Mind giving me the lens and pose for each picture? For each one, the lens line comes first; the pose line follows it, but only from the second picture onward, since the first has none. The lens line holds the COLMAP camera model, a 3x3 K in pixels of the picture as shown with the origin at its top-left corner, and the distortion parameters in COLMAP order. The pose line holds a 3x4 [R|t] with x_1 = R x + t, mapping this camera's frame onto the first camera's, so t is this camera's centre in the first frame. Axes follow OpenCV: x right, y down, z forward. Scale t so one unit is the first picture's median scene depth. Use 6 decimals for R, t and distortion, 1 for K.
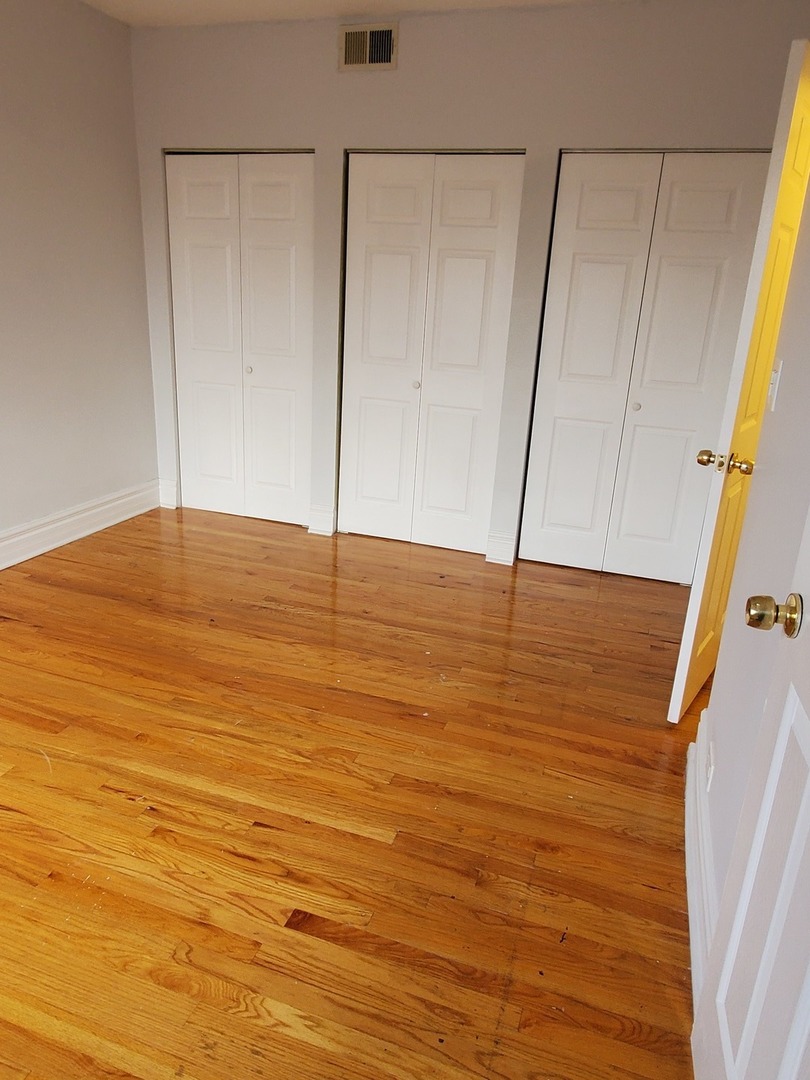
lens RADIAL K [[738.9, 0, 400.2], [0, 738.9, 537.0], [0, 0, 1]] dist [-0.000078, 0.000482]
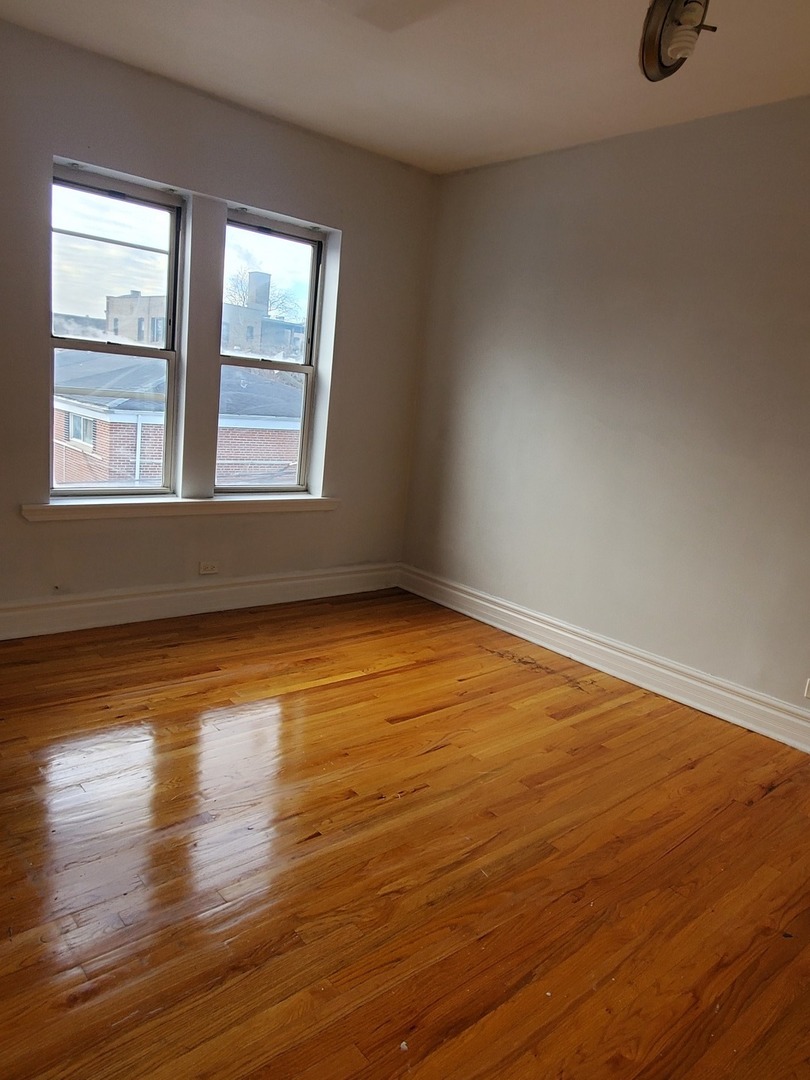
lens RADIAL K [[738.9, 0, 400.2], [0, 738.9, 537.0], [0, 0, 1]] dist [-0.000078, 0.000482]
pose [[-0.500833, 0.077100, -0.862103, 0.529083], [-0.385680, 0.871798, 0.302025, -0.305946], [0.774866, 0.483760, -0.406889, 1.052133]]
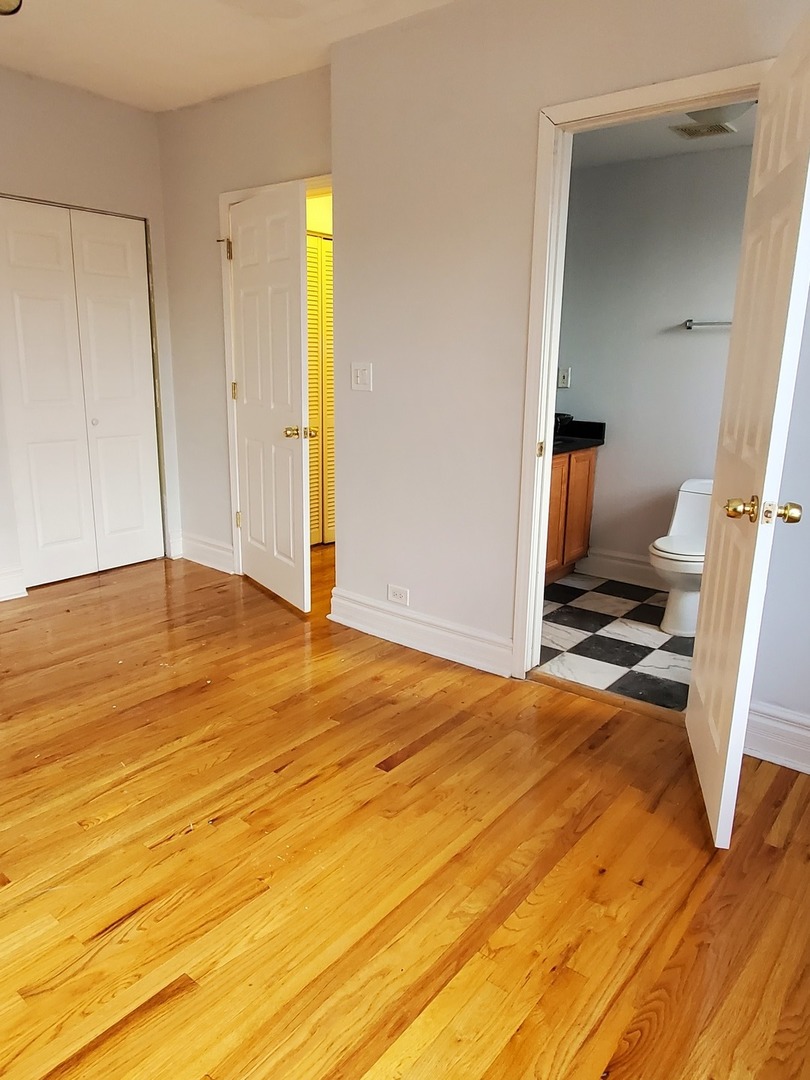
lens RADIAL K [[738.9, 0, 400.2], [0, 738.9, 537.0], [0, 0, 1]] dist [-0.000078, 0.000482]
pose [[0.339706, -0.268121, 0.901505, -0.868062], [0.295250, 0.940453, 0.168448, -0.086106], [-0.892988, 0.208946, 0.398641, 0.211819]]
